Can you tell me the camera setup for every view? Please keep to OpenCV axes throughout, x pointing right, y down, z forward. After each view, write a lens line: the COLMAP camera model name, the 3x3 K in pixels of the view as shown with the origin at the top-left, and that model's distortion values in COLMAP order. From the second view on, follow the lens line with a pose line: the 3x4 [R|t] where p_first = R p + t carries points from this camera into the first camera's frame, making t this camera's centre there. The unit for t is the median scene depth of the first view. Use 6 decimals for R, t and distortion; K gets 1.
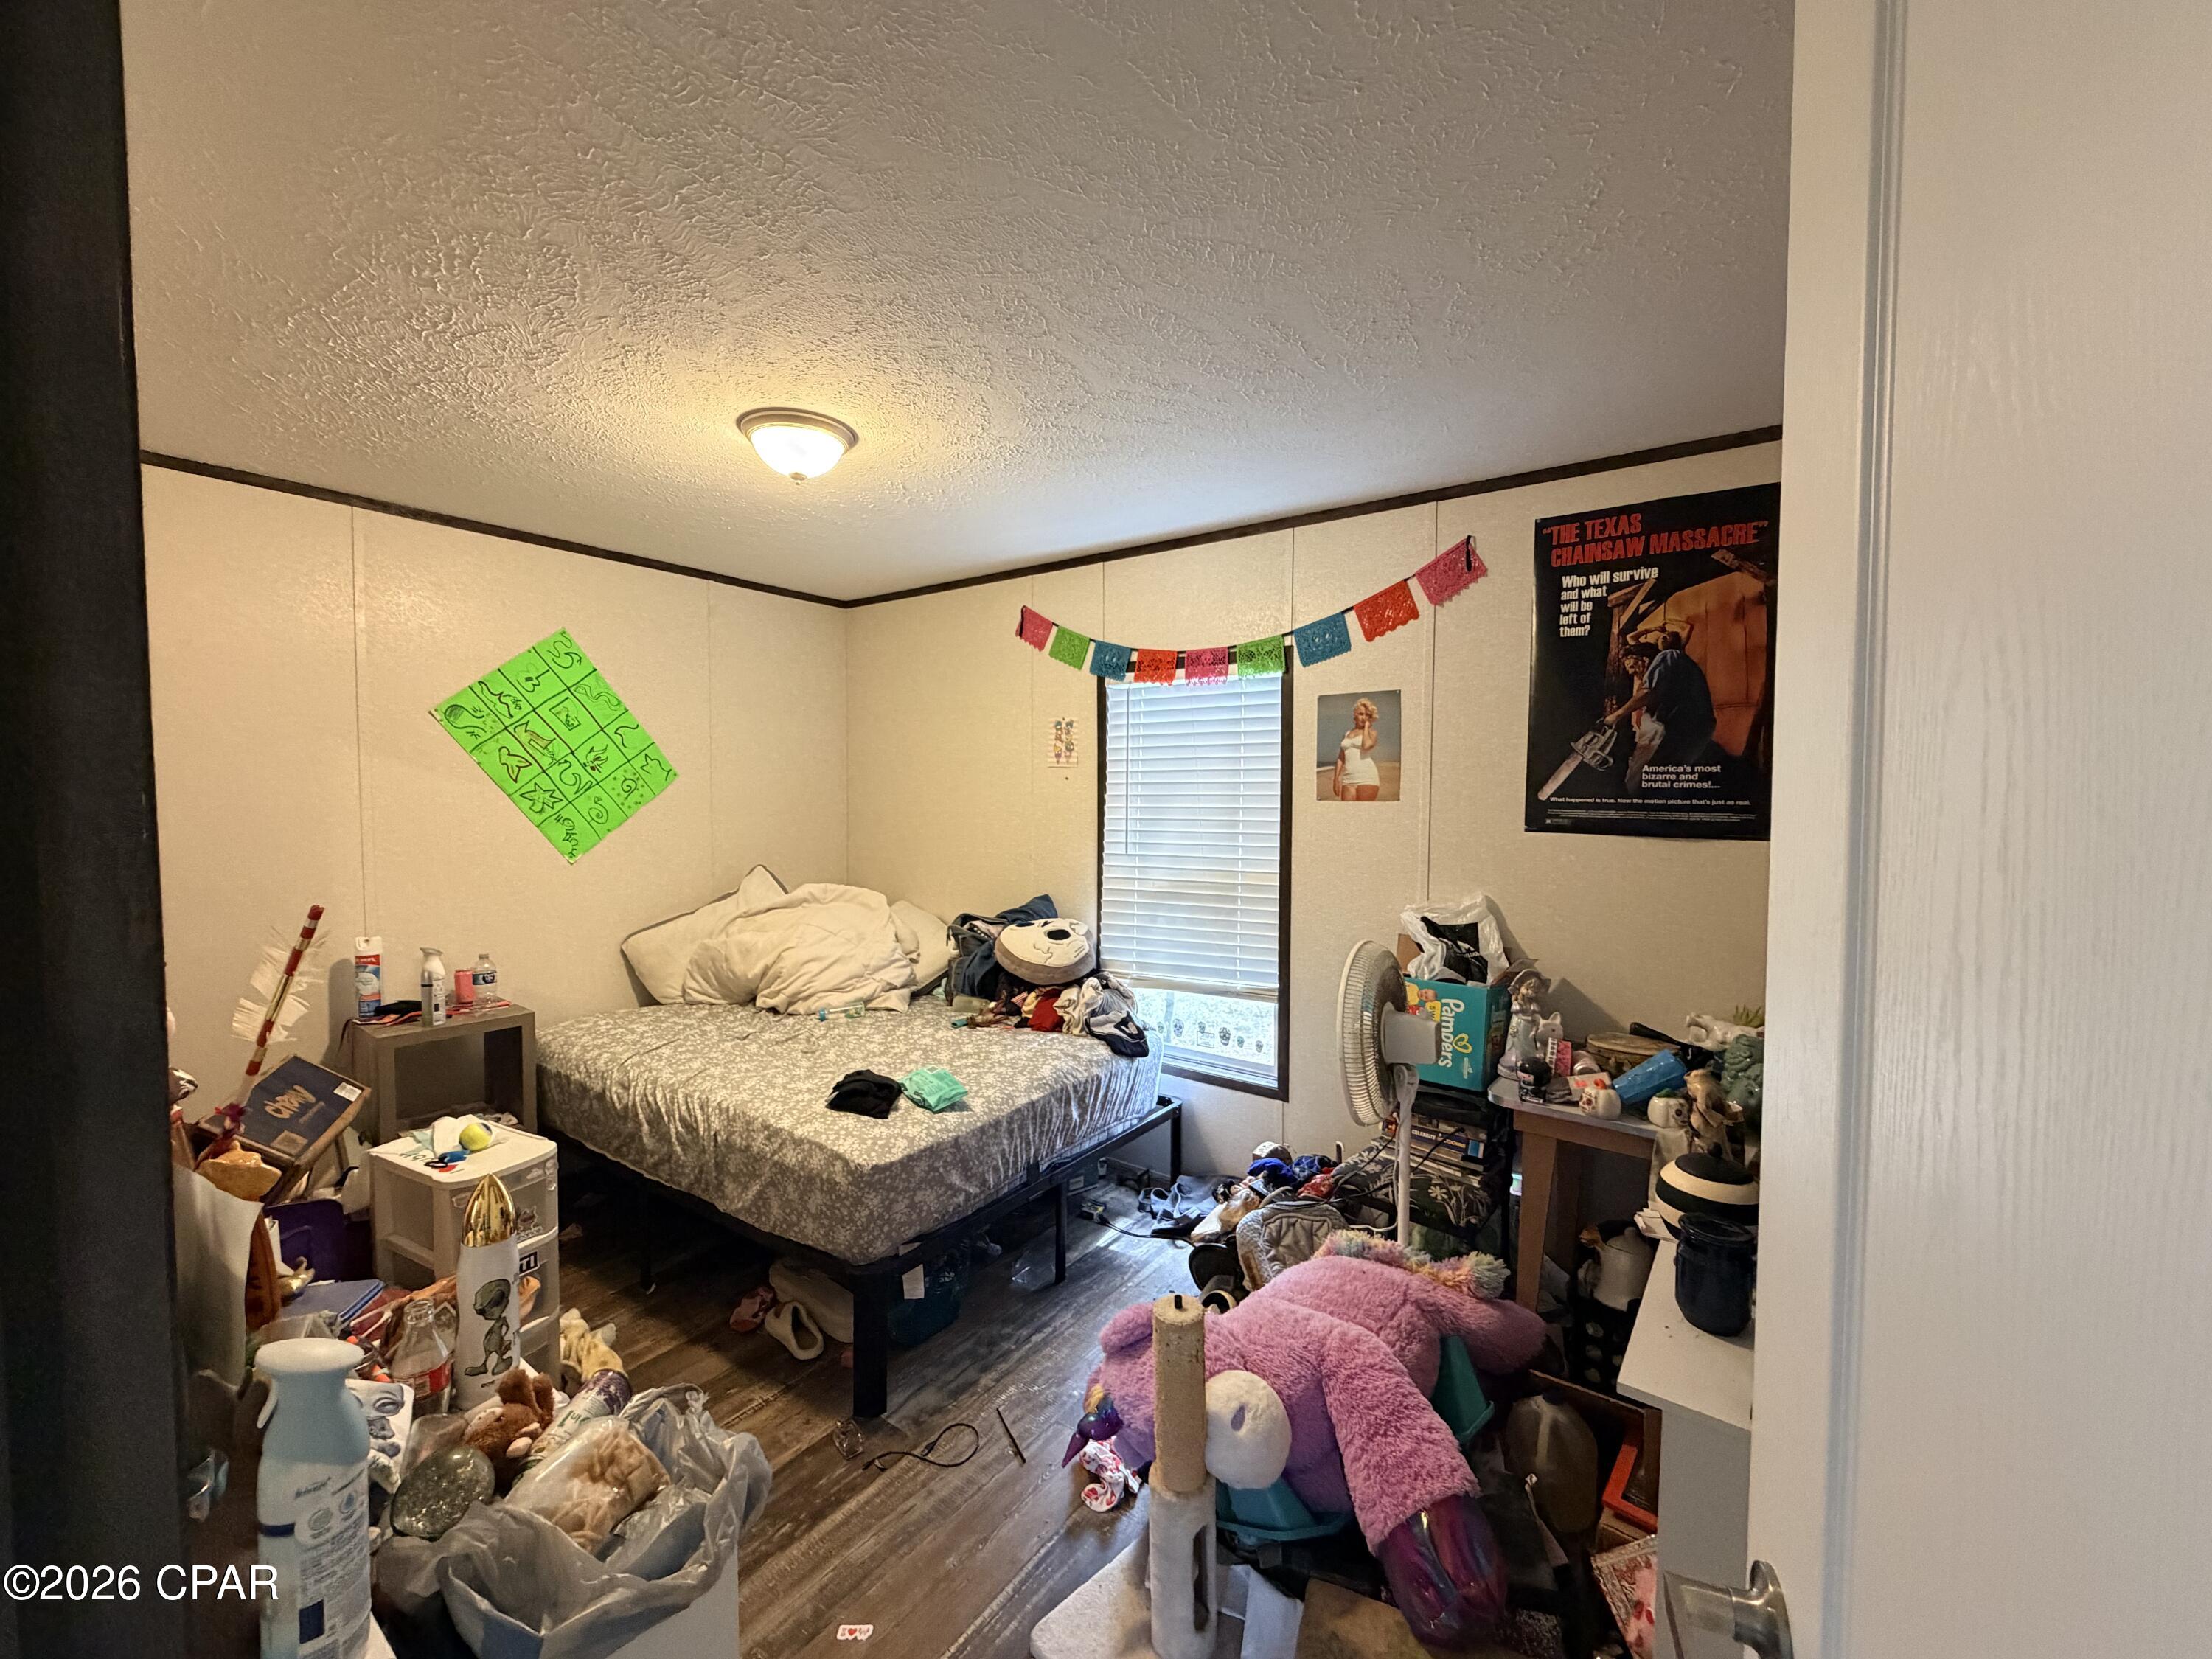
lens RADIAL K [[888.5, 0, 1108.2], [0, 888.5, 832.6], [0, 0, 1]] dist [0.003481, -0.000261]
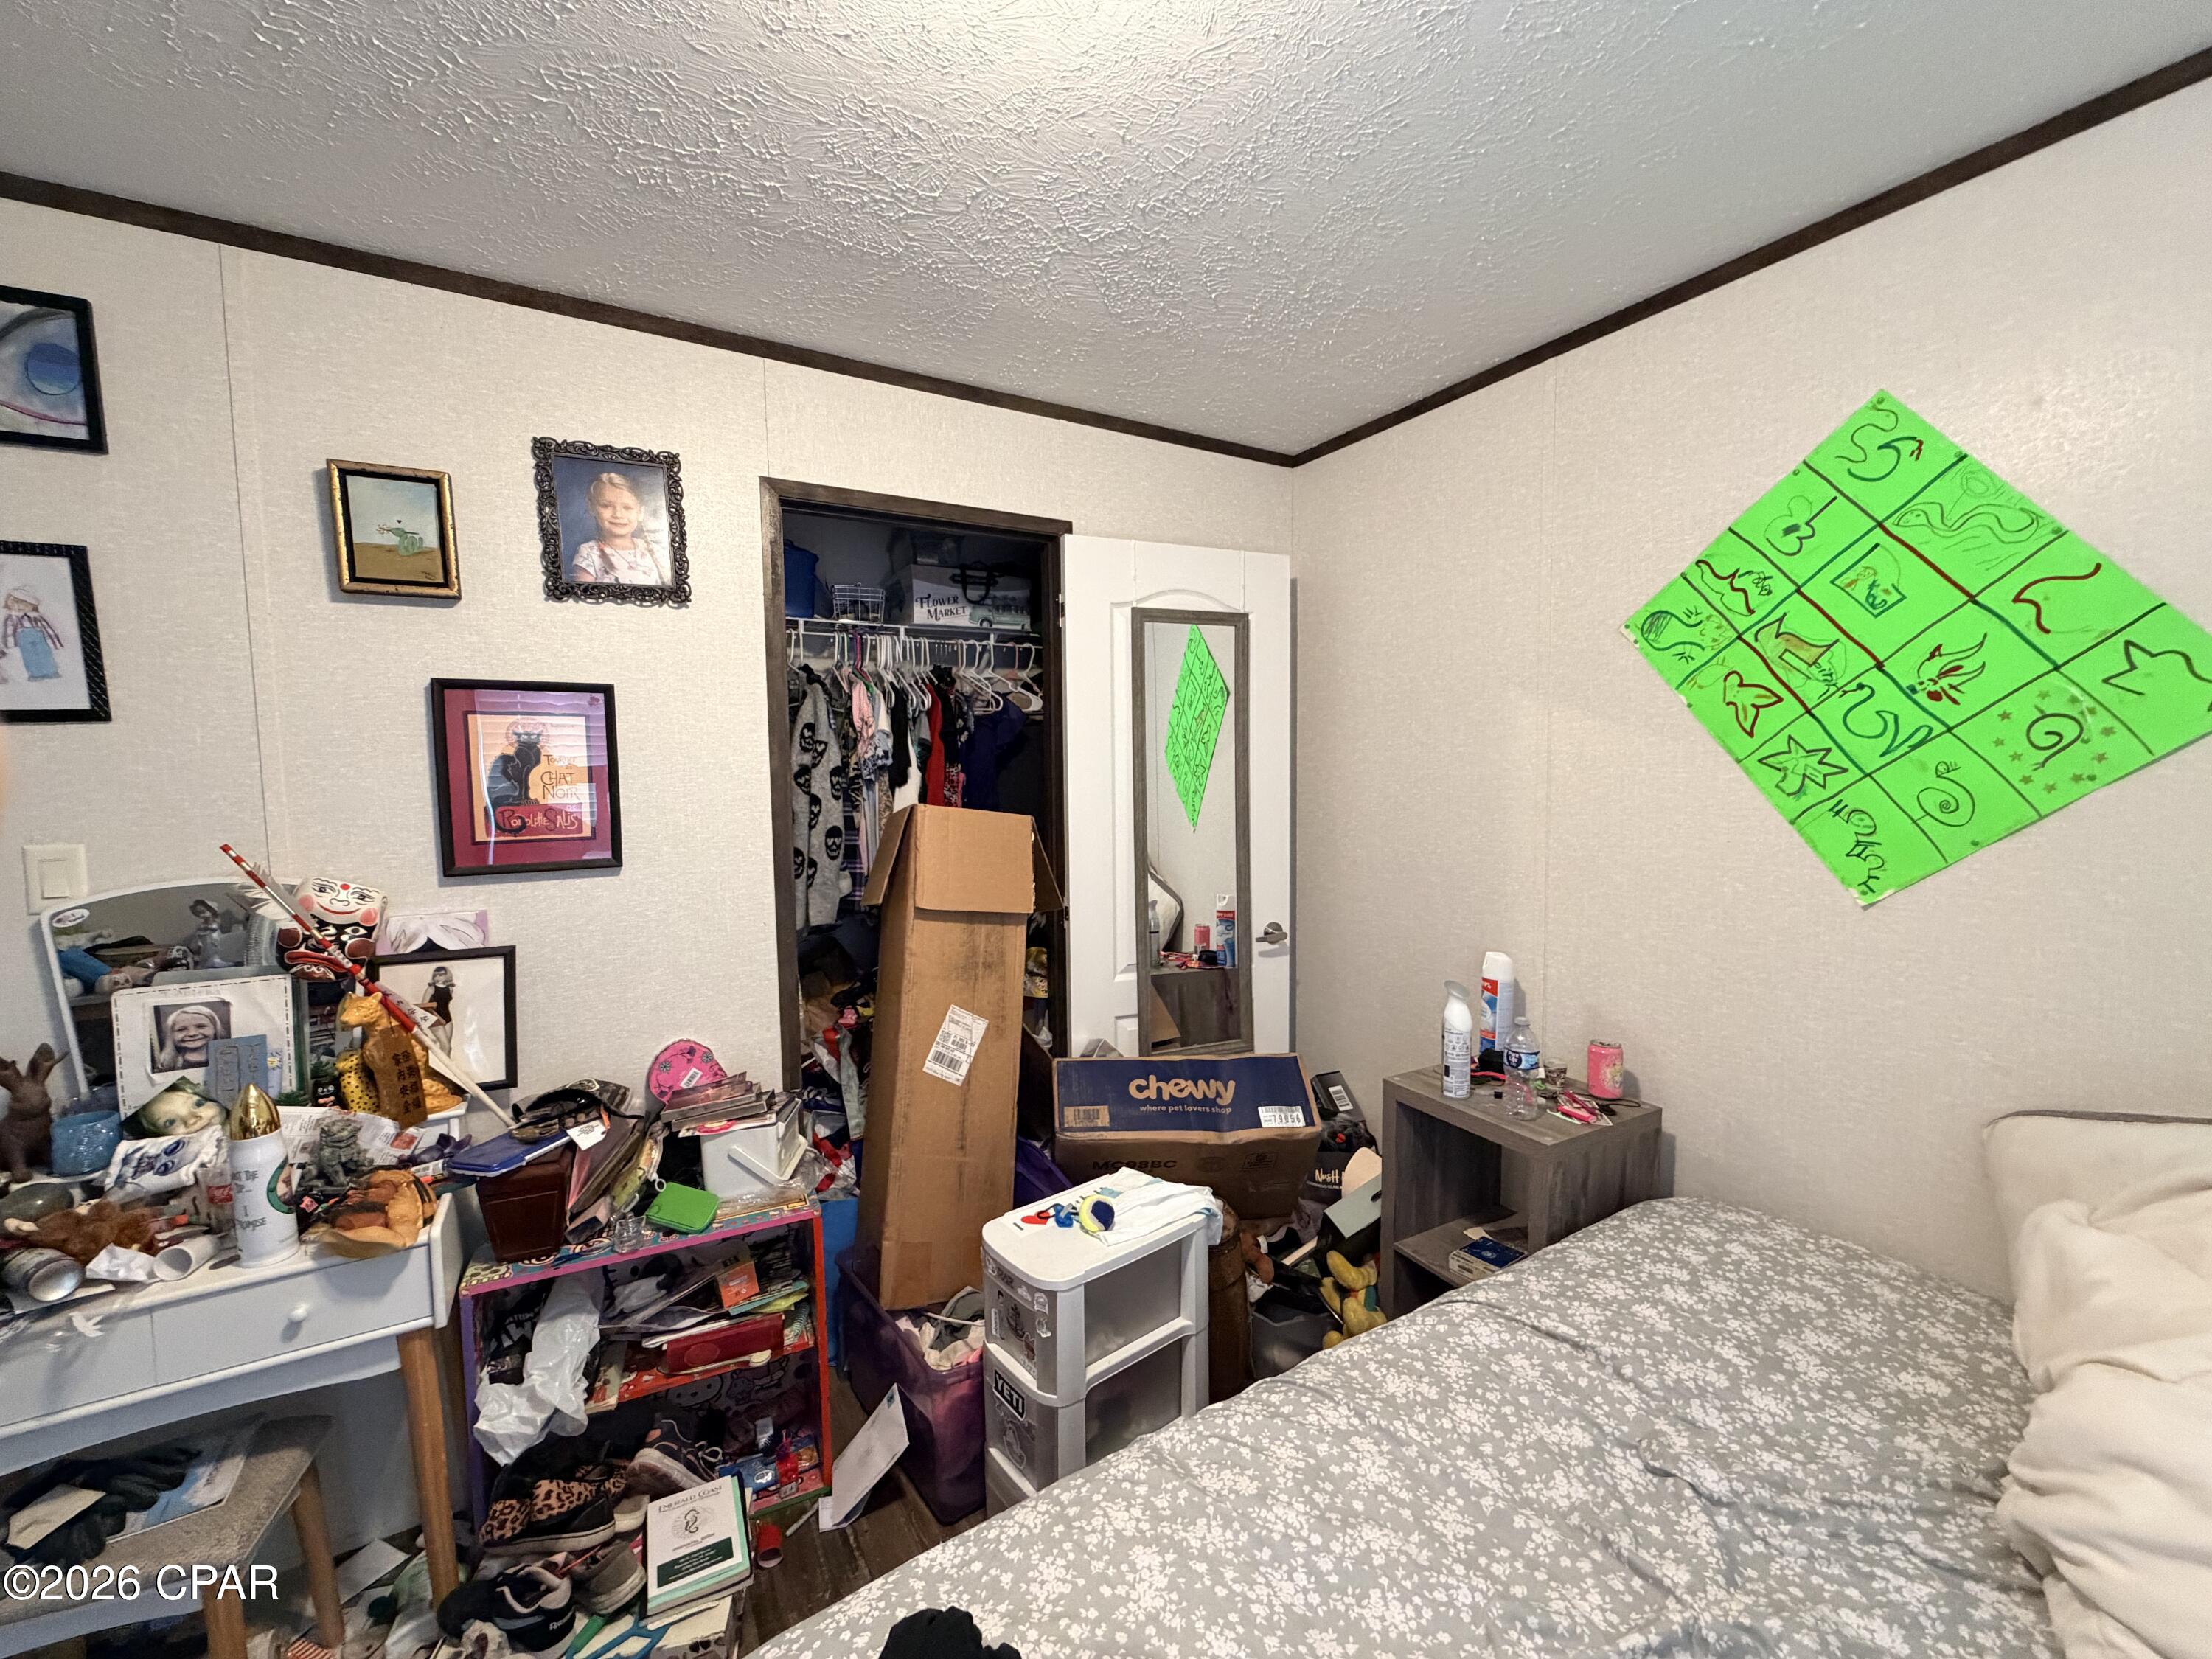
lens RADIAL K [[888.5, 0, 1108.4], [0, 888.5, 822.9], [0, 0, 1]] dist [0.003481, -0.000261]
pose [[-0.411214, 0.065925, -0.909152, -0.022316], [-0.022591, 0.996338, 0.082465, -0.039169], [0.911259, 0.054449, -0.408218, 0.846338]]
